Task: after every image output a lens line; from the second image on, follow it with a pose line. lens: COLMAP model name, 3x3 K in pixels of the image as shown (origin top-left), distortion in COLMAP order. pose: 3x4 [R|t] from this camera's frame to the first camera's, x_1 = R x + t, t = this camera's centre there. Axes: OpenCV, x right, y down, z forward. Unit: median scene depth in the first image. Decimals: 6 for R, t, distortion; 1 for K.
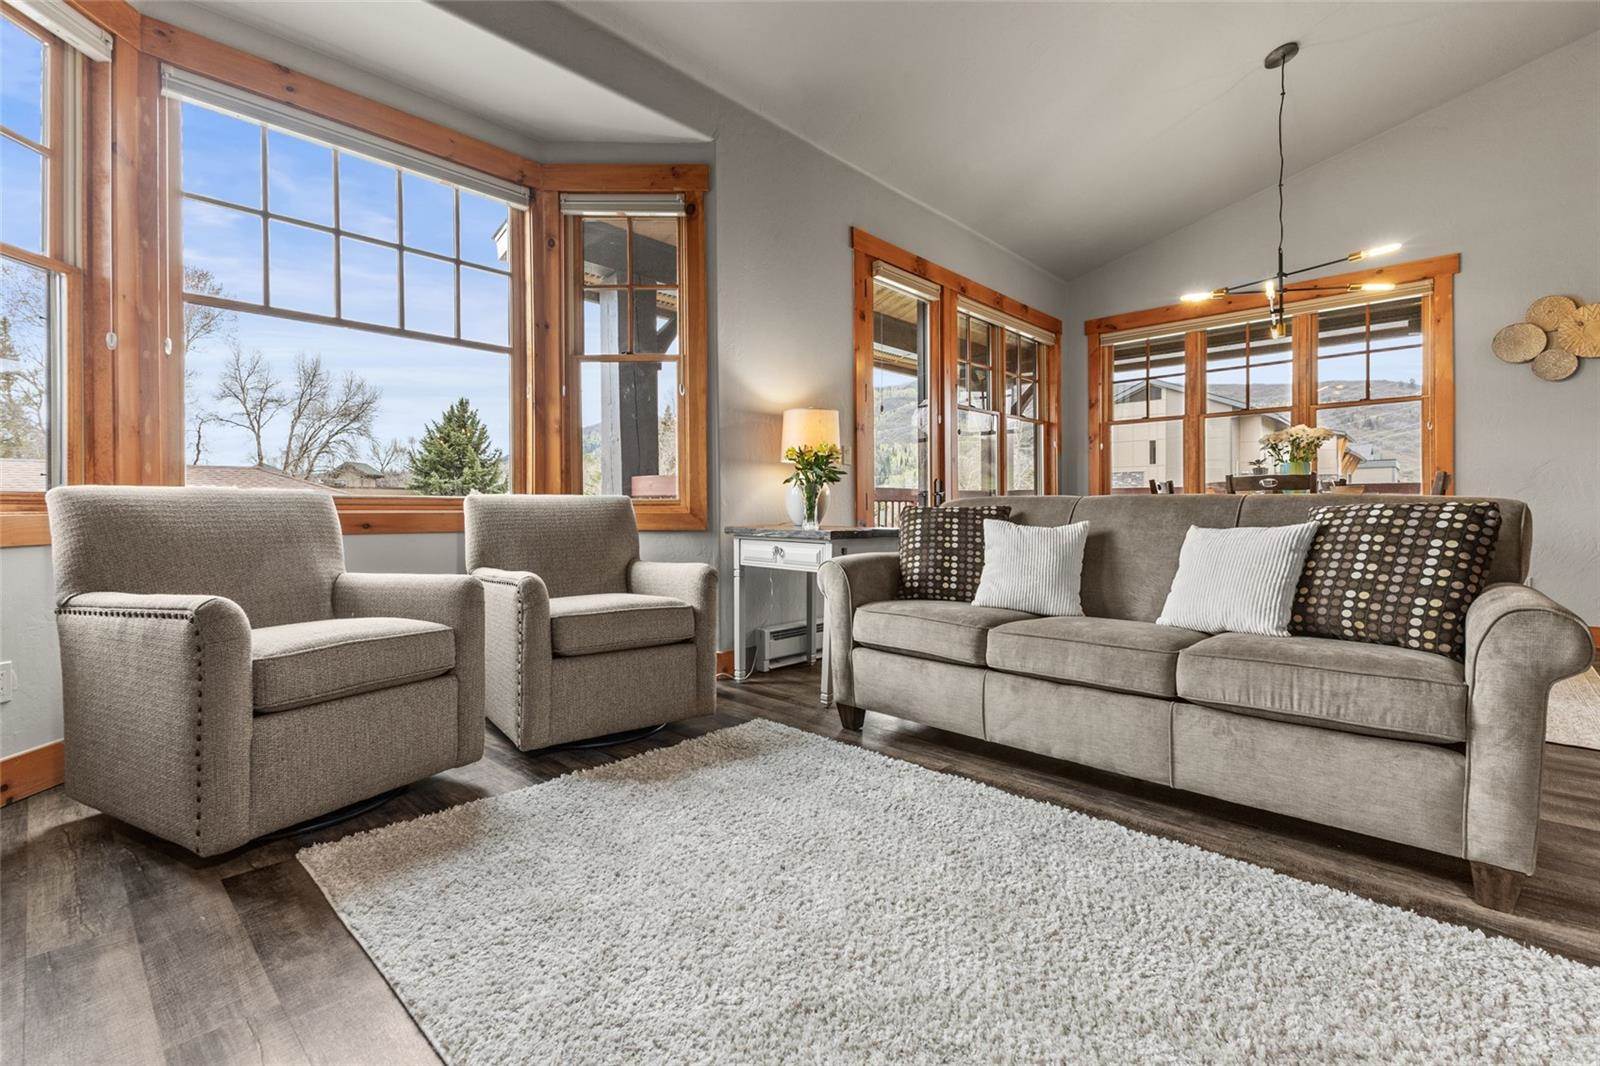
lens RADIAL K [[713.0, 0, 801.4], [0, 713.0, 514.1], [0, 0, 1]] dist [0.014395, -0.005728]
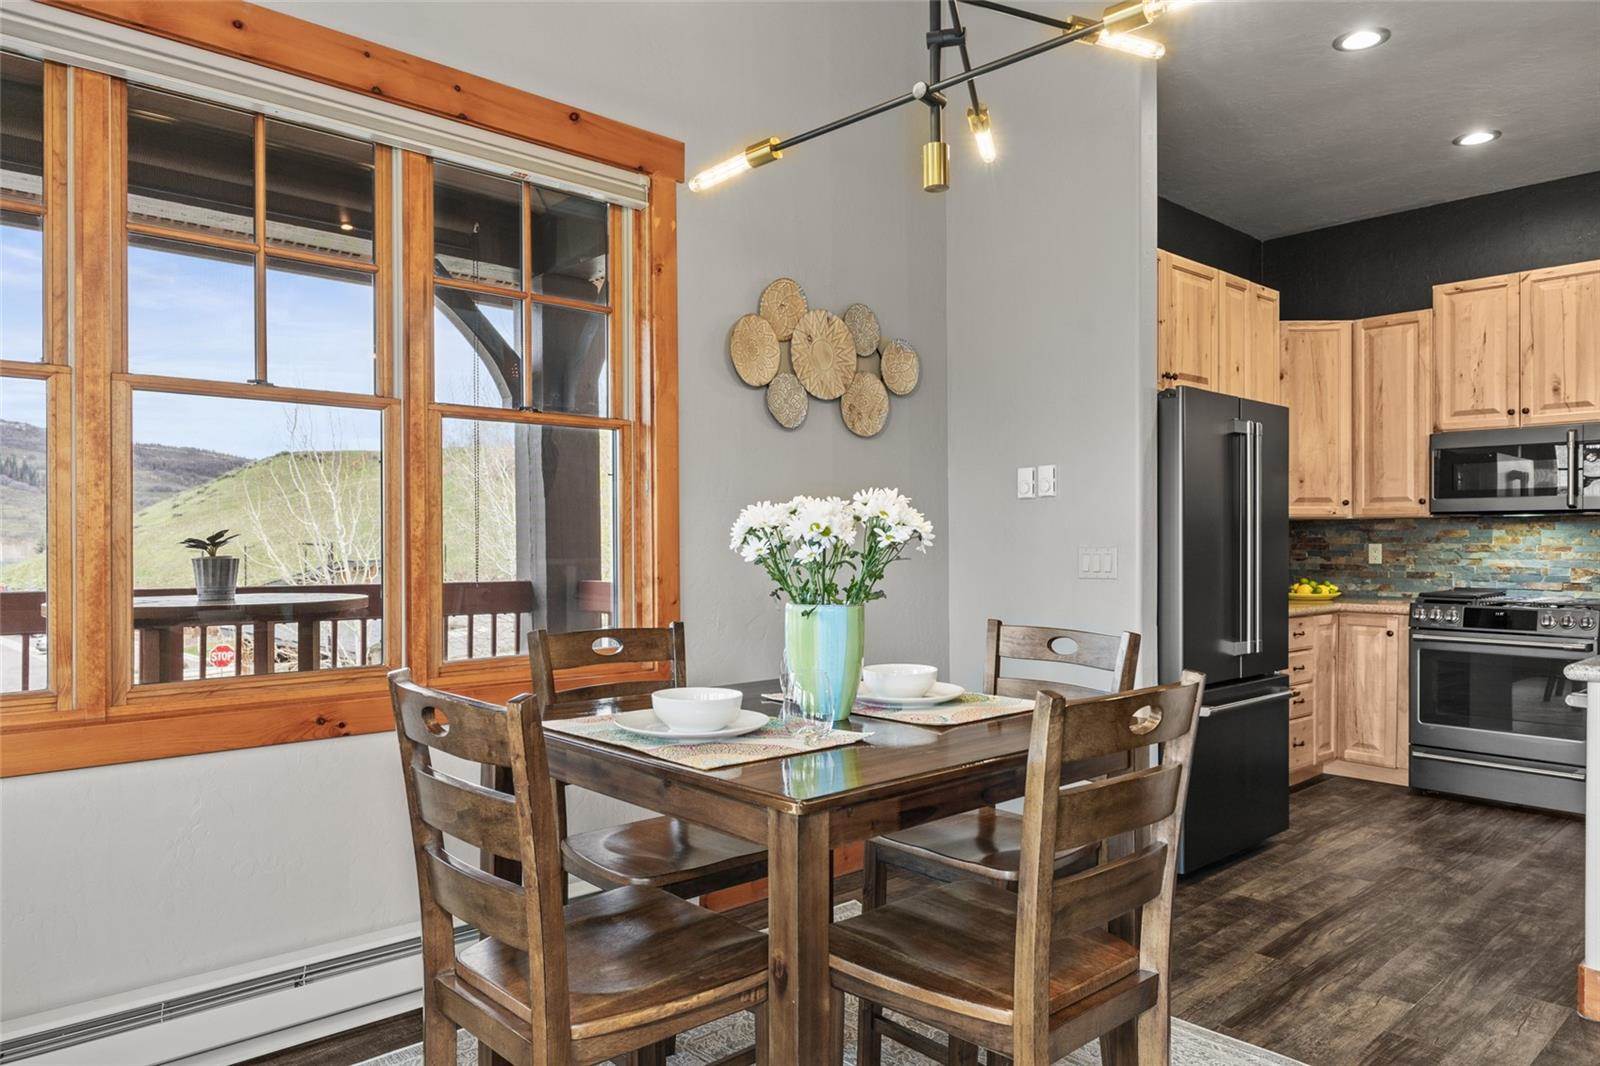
lens RADIAL K [[1060.5, 0, 800.6], [0, 1060.5, 538.4], [0, 0, 1]] dist [0.028306, -0.026904]
pose [[0.070318, 0.005197, 0.997511, 0.262687], [0.003269, 0.999980, -0.005441, -0.118075], [-0.997519, 0.003643, 0.070300, 1.173552]]
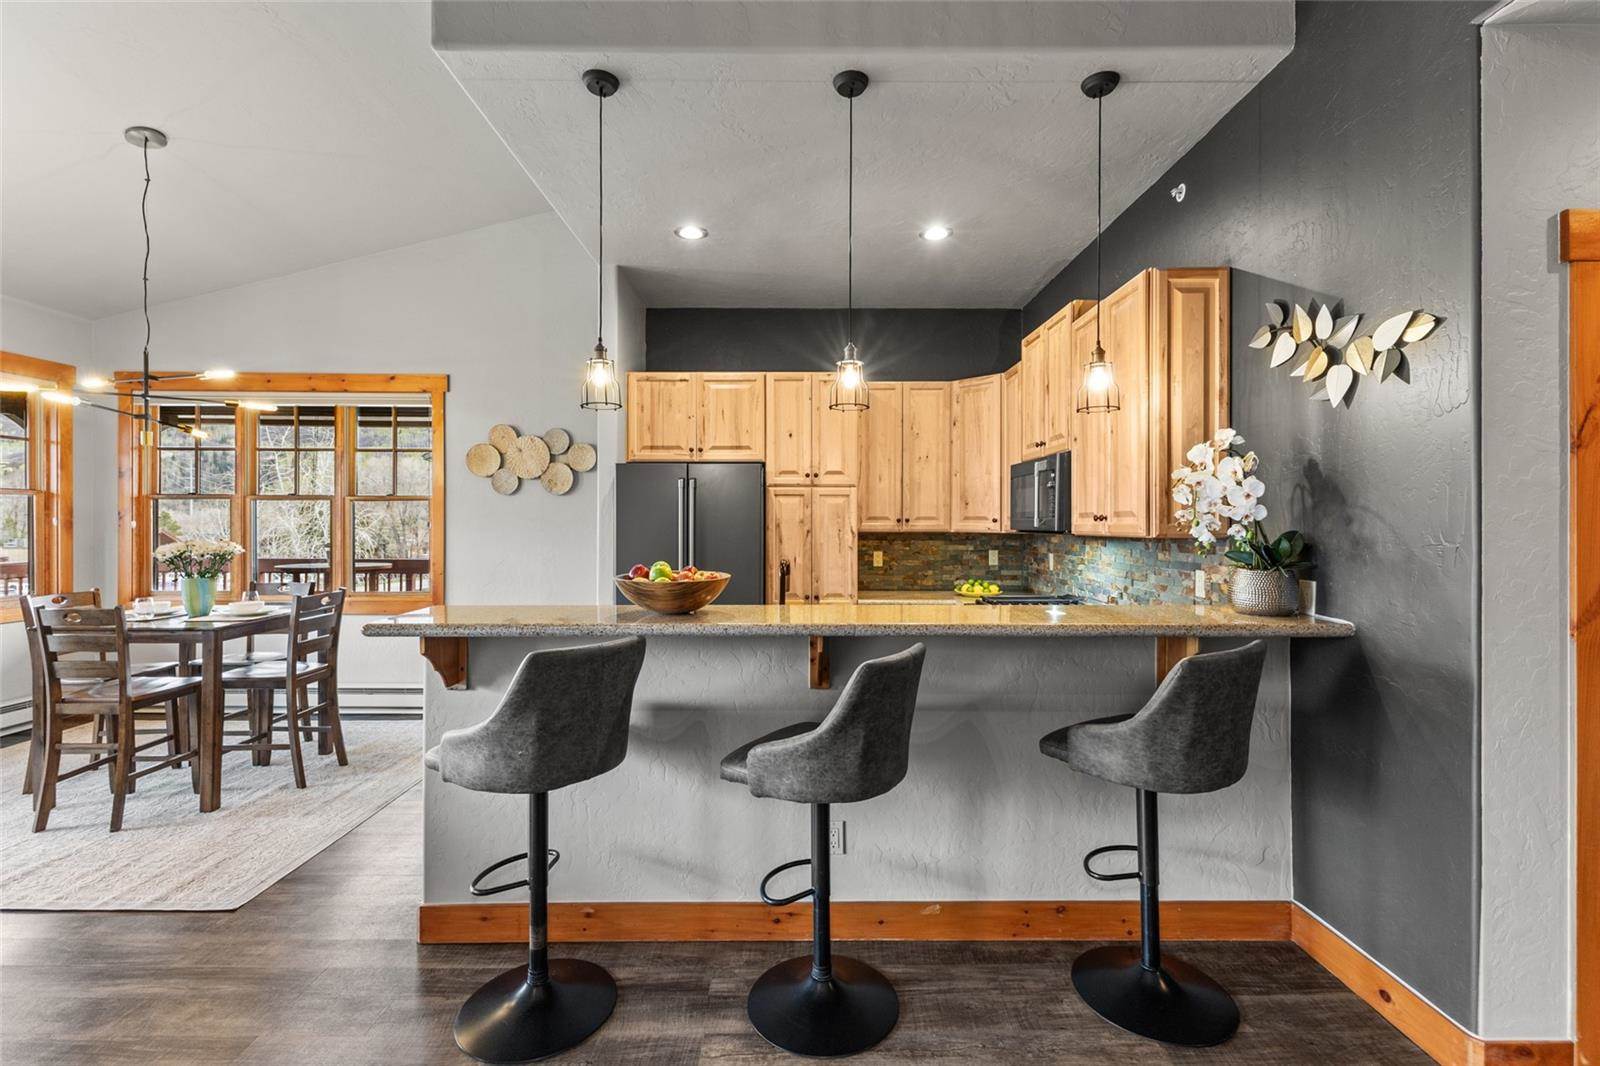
lens RADIAL K [[705.2, 0, 799.4], [0, 705.2, 526.0], [0, 0, 1]] dist [0.012802, -0.003461]
pose [[0.729886, 0.002131, 0.683566, 0.752771], [-0.000678, 0.999997, -0.002394, -0.164356], [-0.683569, 0.001284, 0.729885, -0.258859]]
